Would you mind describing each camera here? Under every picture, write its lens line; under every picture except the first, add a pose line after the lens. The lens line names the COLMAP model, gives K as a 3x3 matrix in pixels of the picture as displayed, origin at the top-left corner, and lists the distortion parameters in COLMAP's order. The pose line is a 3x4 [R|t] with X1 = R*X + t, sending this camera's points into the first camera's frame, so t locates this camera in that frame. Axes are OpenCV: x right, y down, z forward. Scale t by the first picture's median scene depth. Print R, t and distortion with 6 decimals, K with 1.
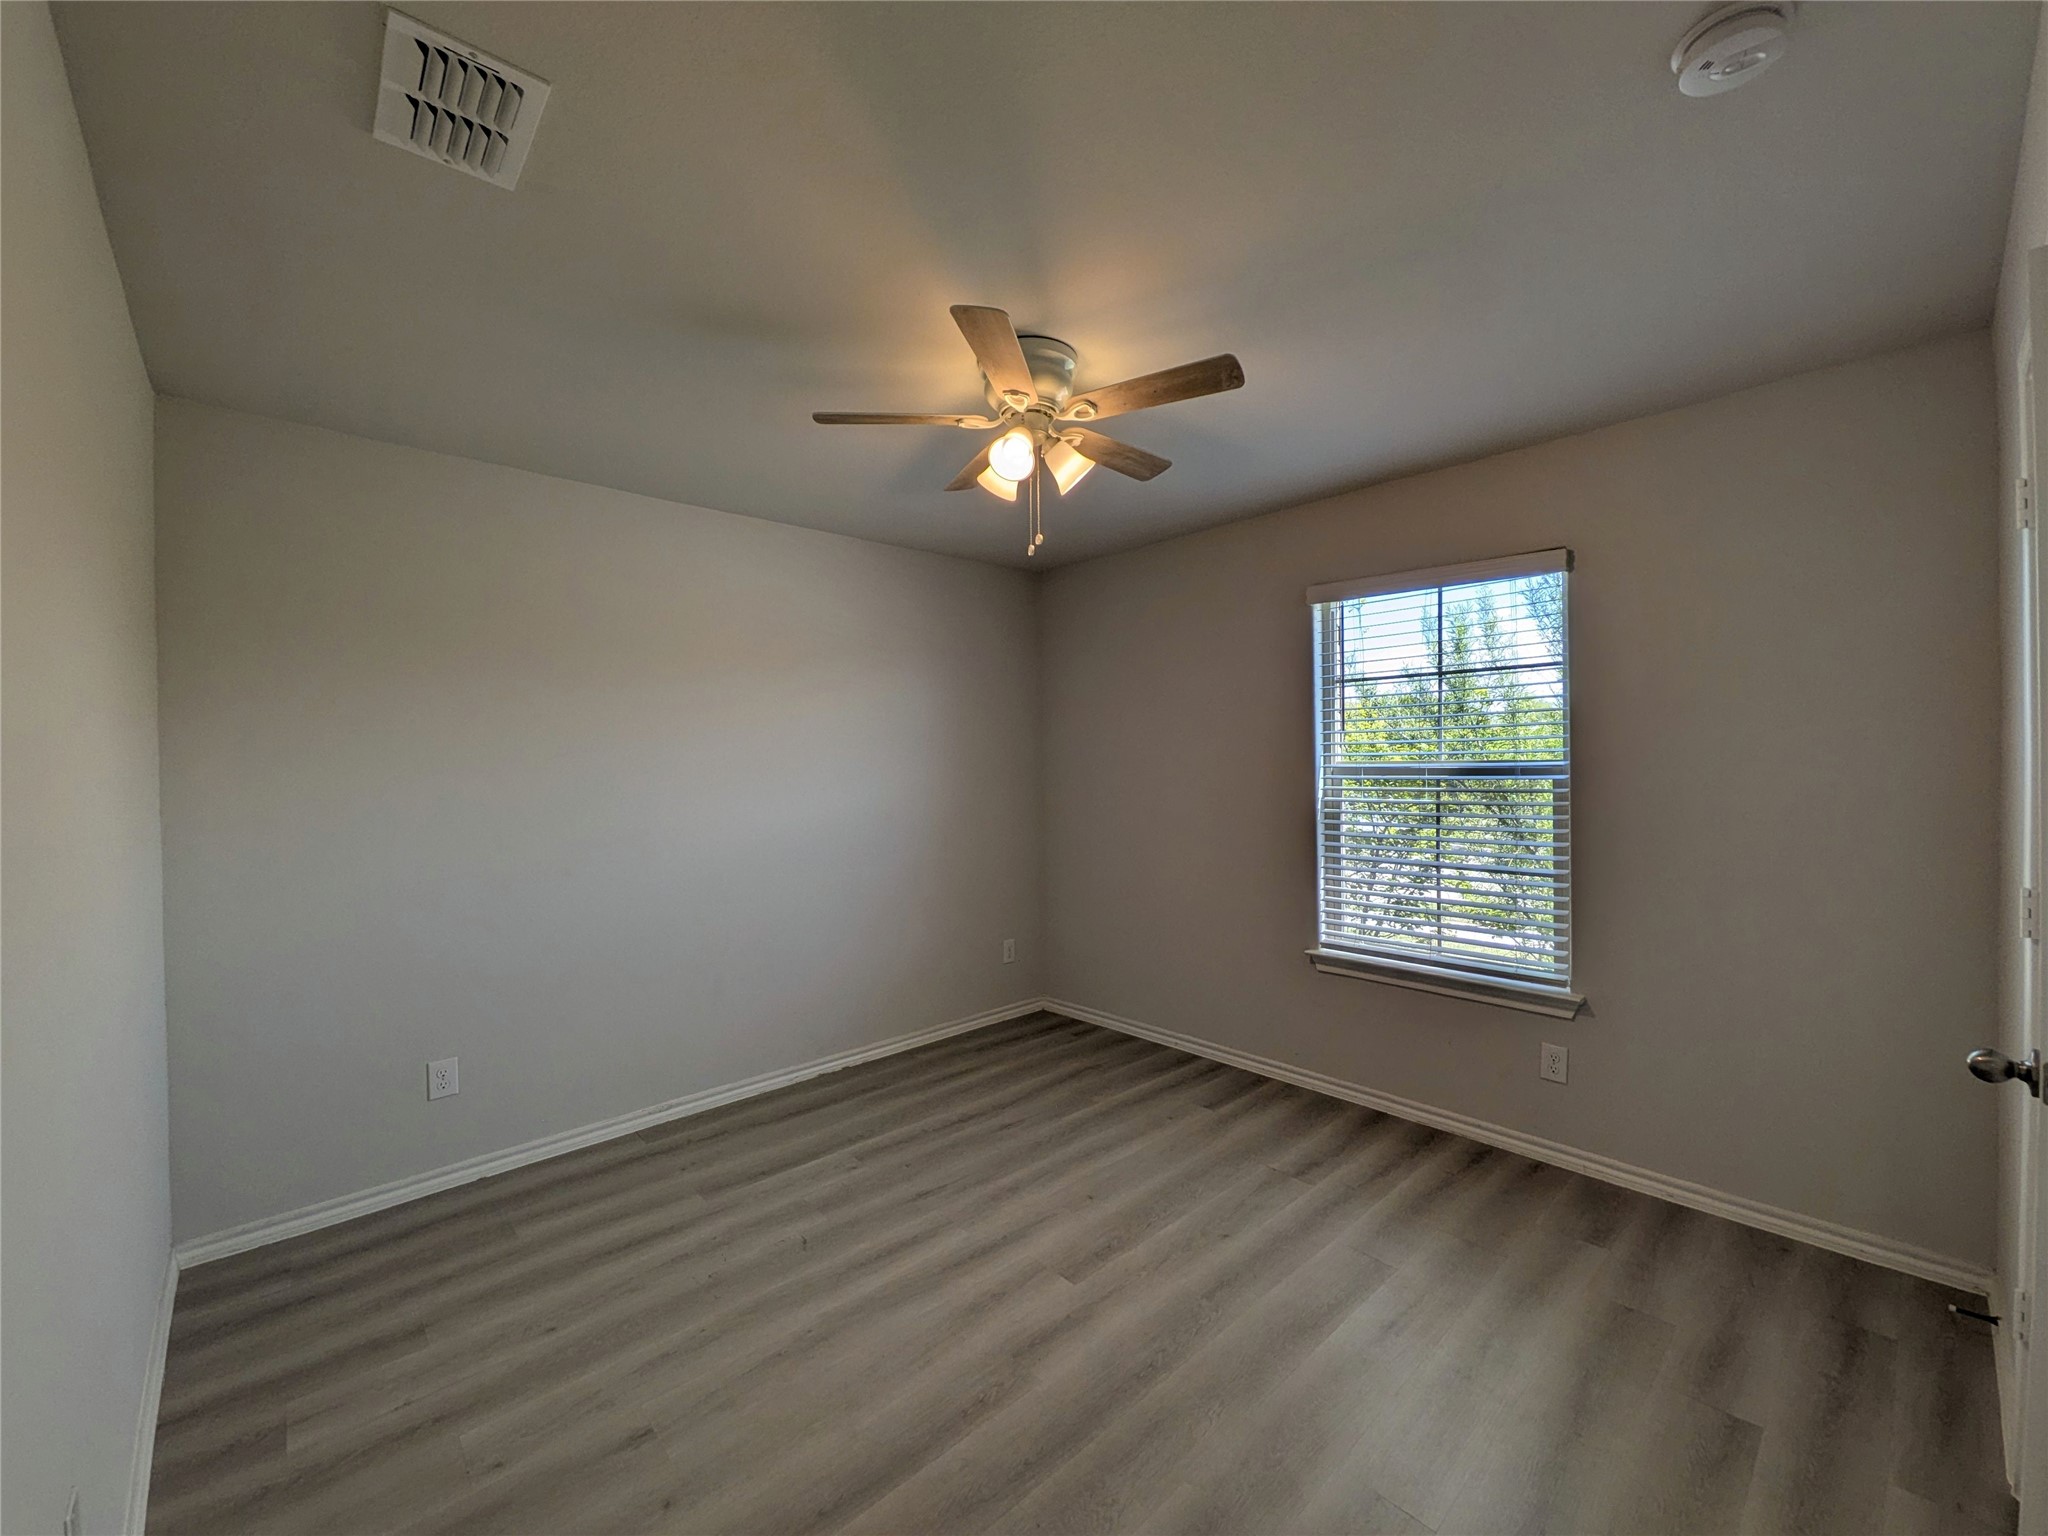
lens RADIAL K [[808.4, 0, 1022.8], [0, 808.4, 770.9], [0, 0, 1]] dist [0.004273, 0.000114]
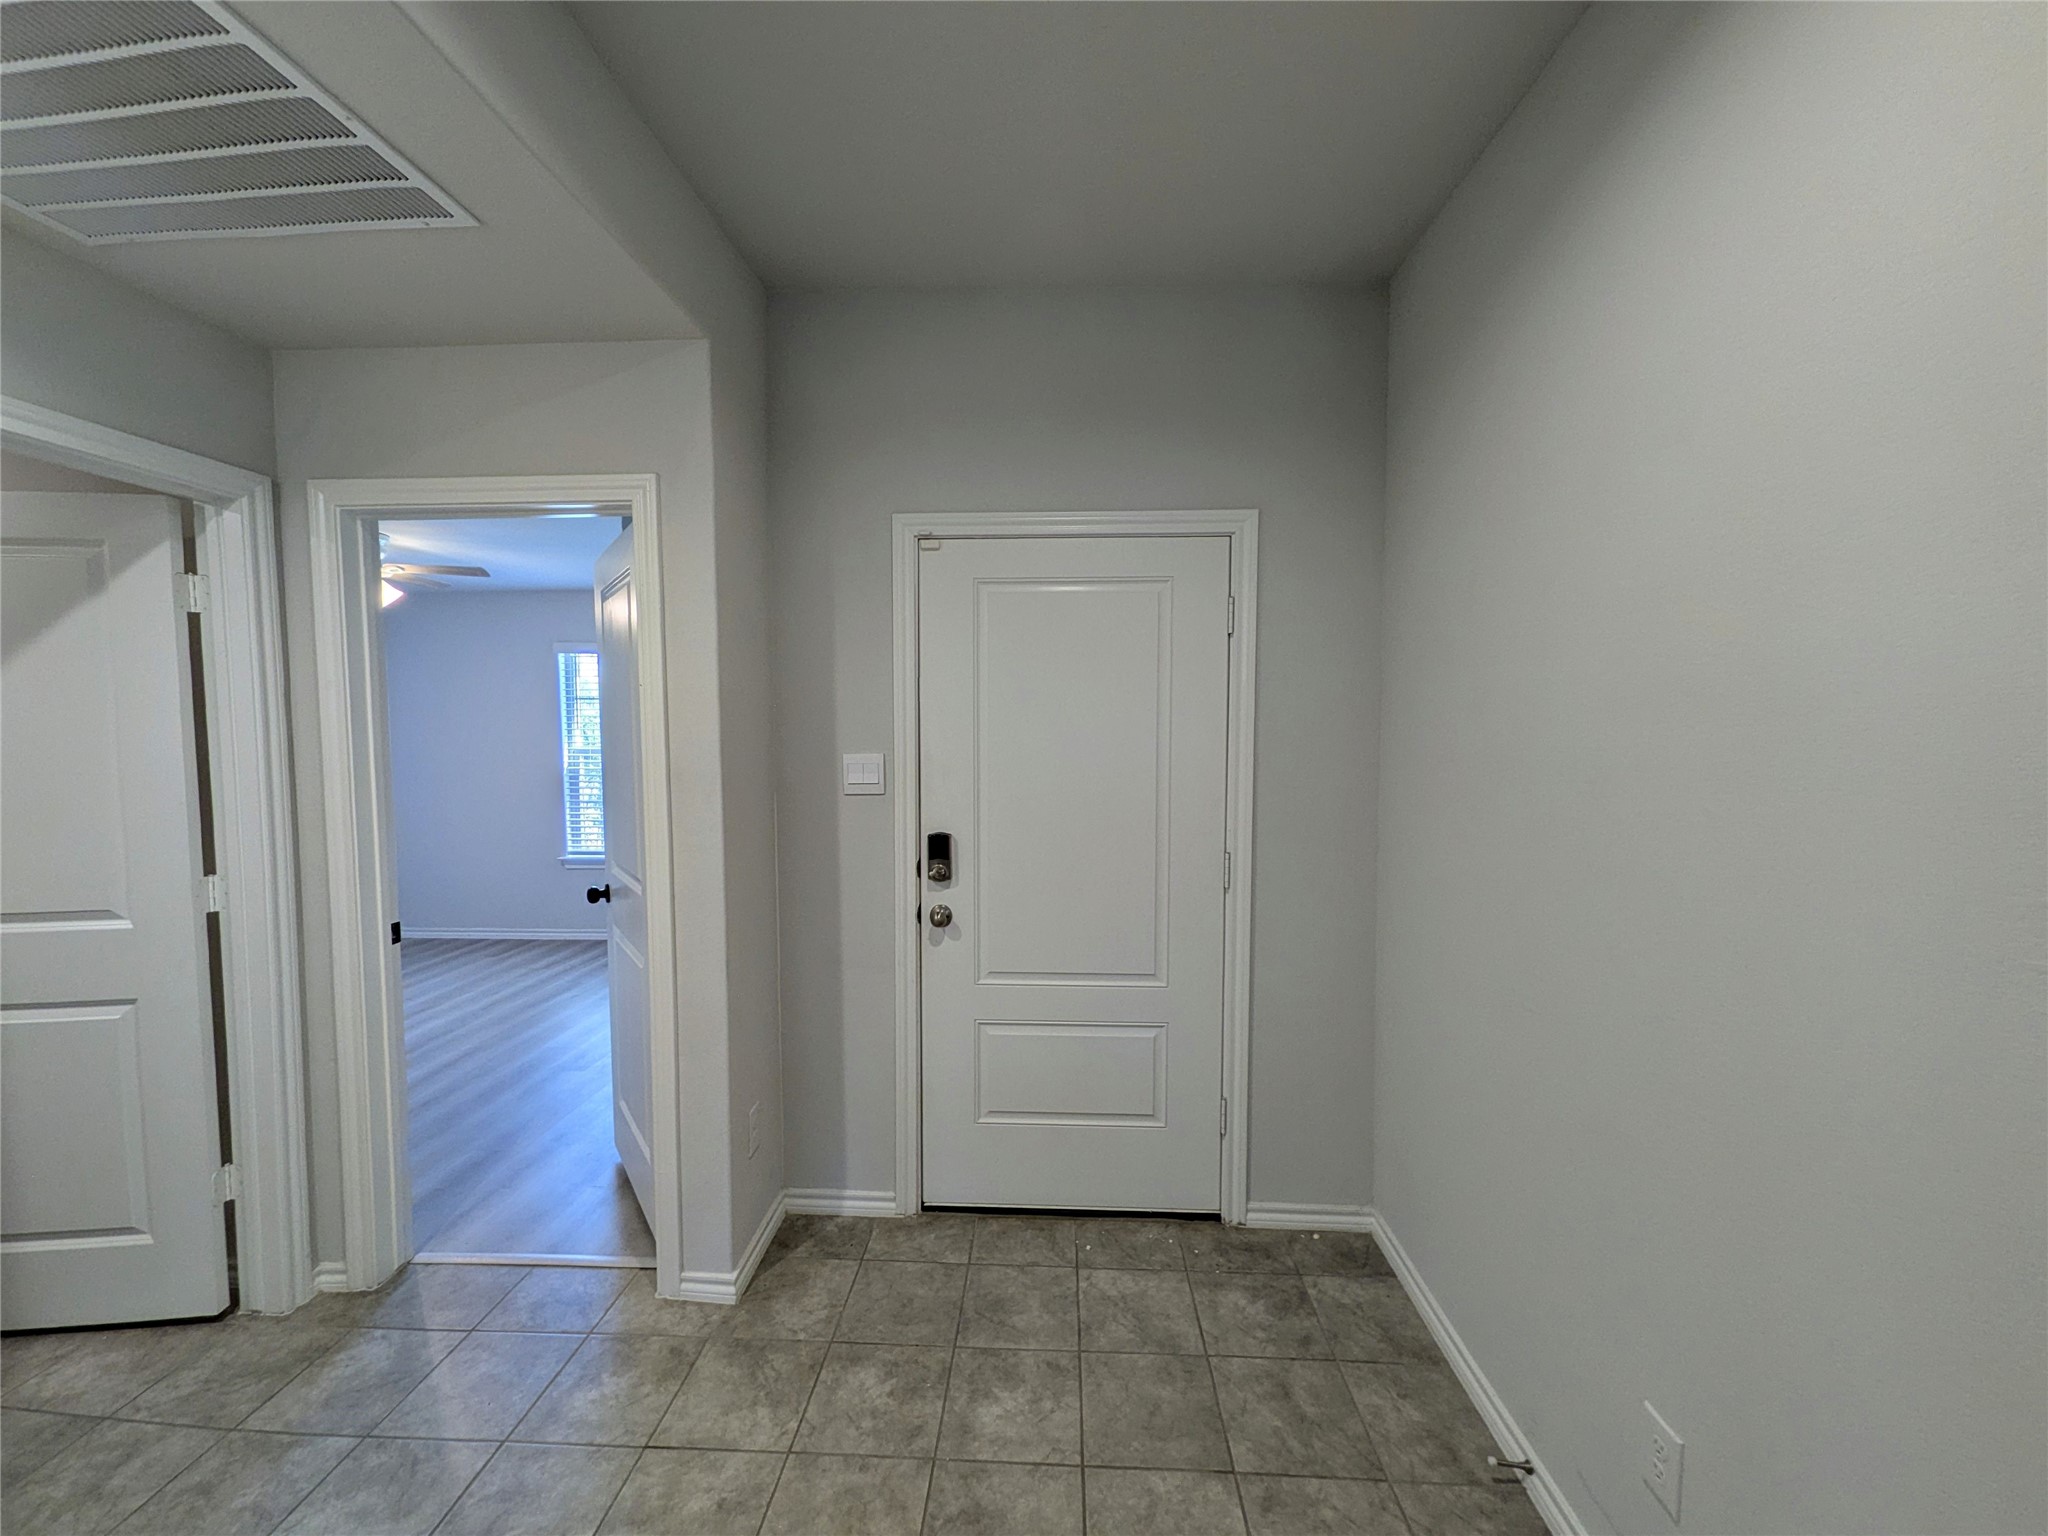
lens RADIAL K [[808.4, 0, 1022.8], [0, 808.4, 770.9], [0, 0, 1]] dist [0.004273, 0.000114]
pose [[0.714142, -0.023210, 0.699616, -0.204711], [0.000514, 0.999467, 0.032634, -0.020997], [-0.700001, -0.022945, 0.713774, -1.325818]]
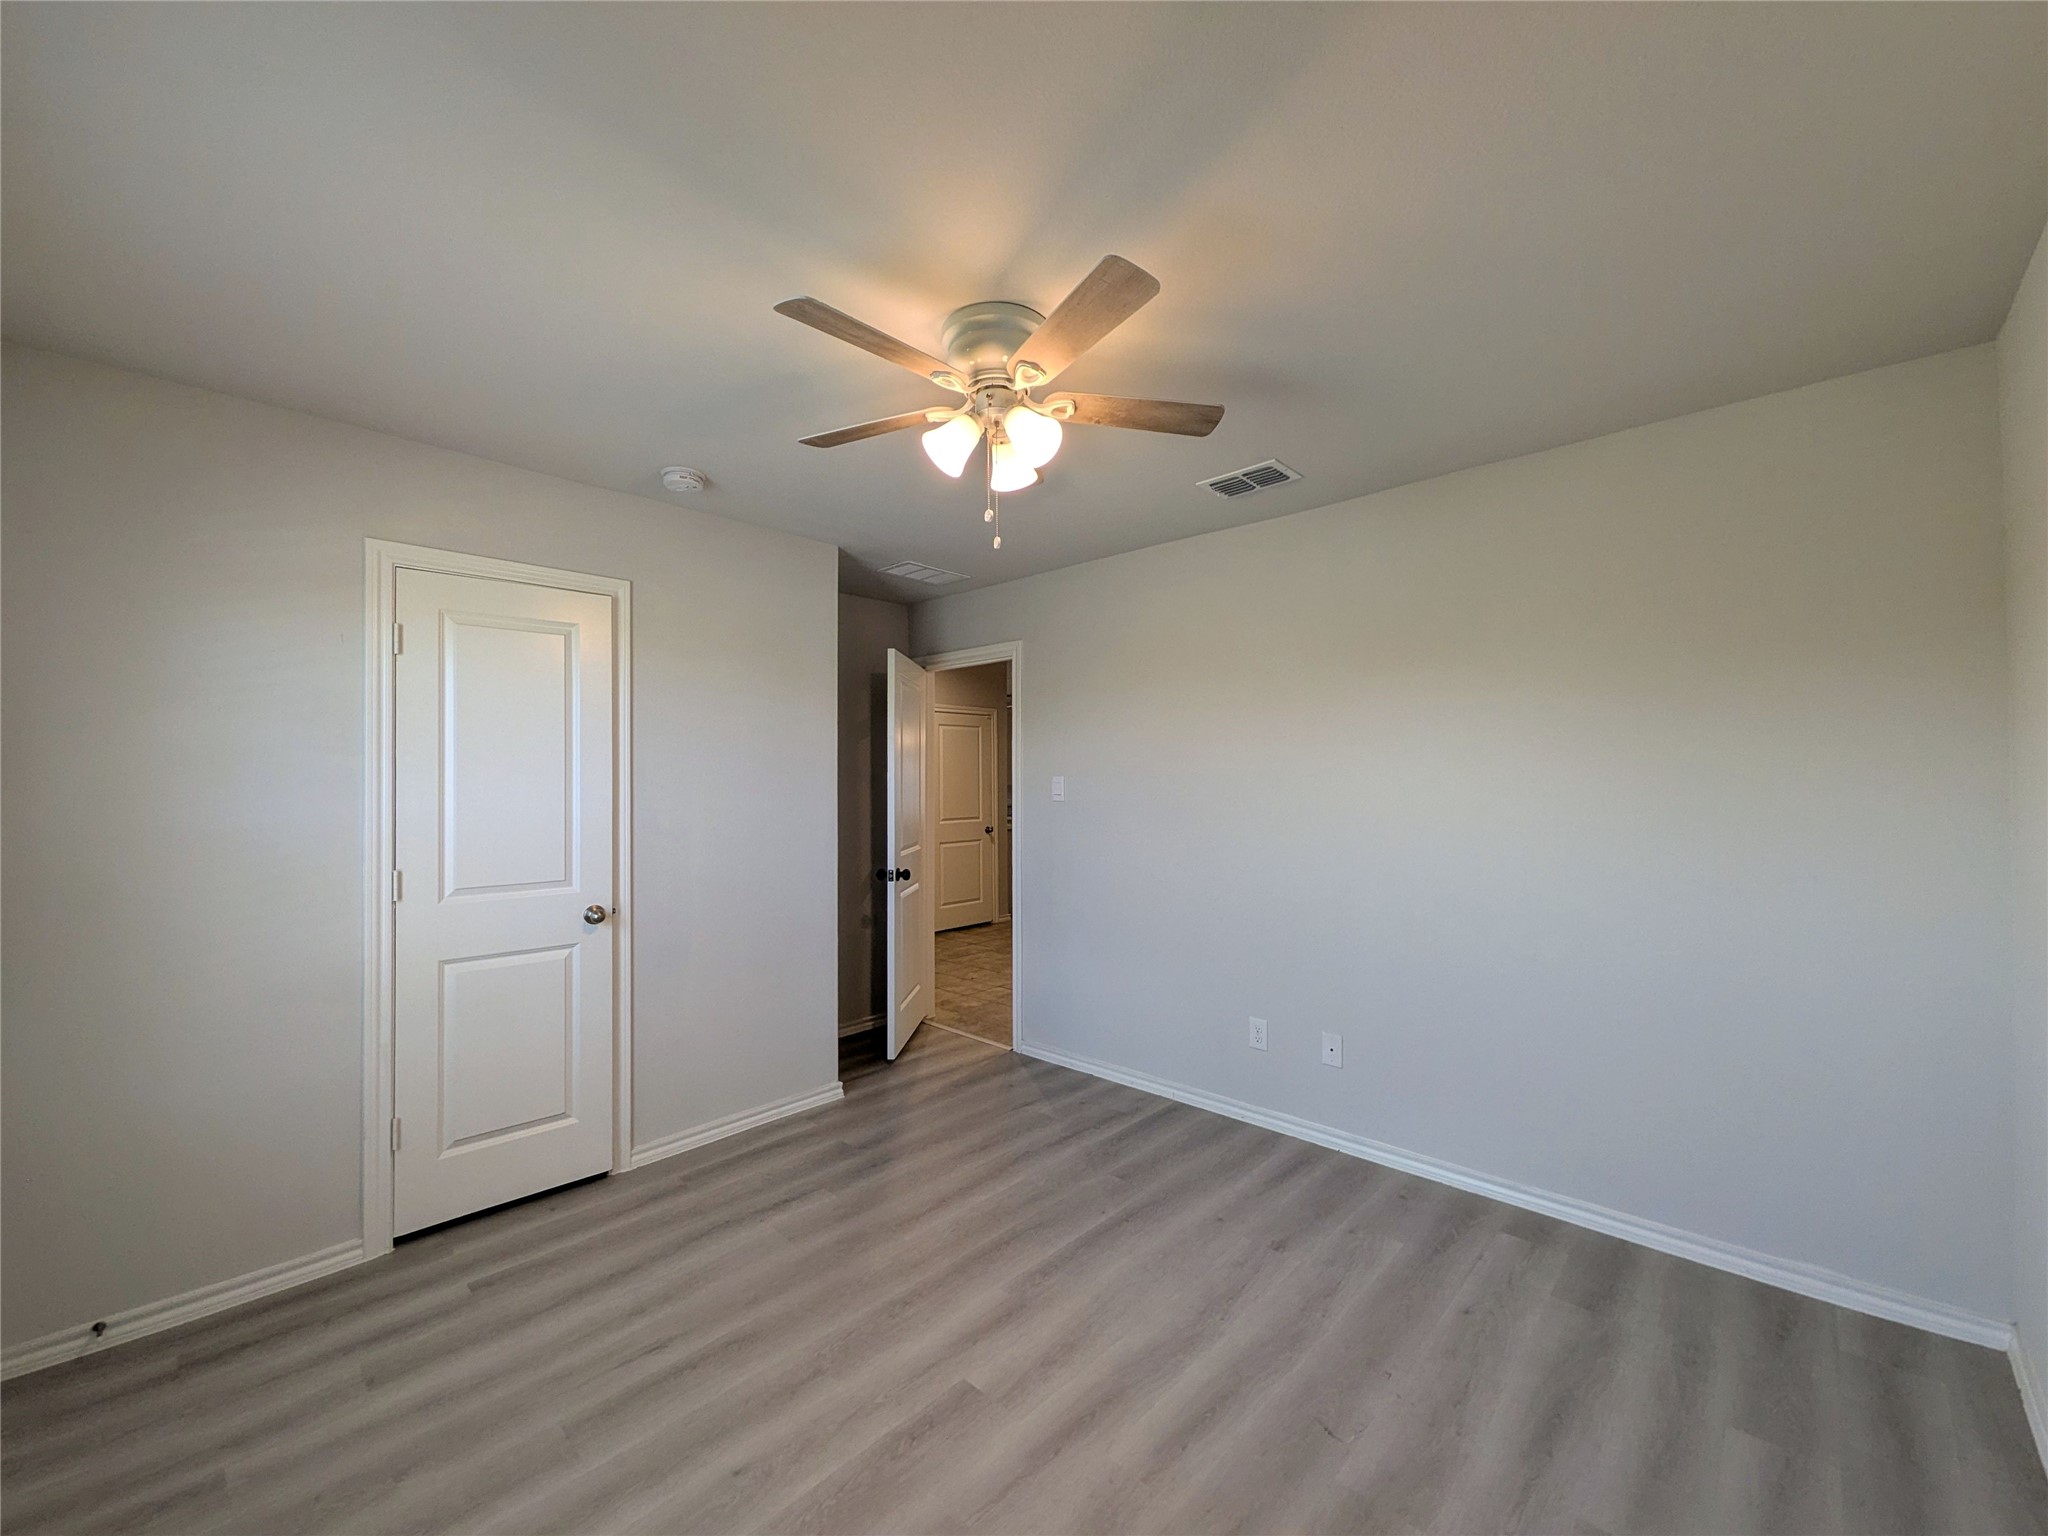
lens RADIAL K [[808.4, 0, 1022.8], [0, 808.4, 770.9], [0, 0, 1]] dist [0.004273, 0.000114]
pose [[-0.997304, 0.022541, -0.069836, 0.045352], [0.022866, 0.999731, -0.003859, -0.018095], [0.069730, -0.005446, -0.997551, 1.814049]]
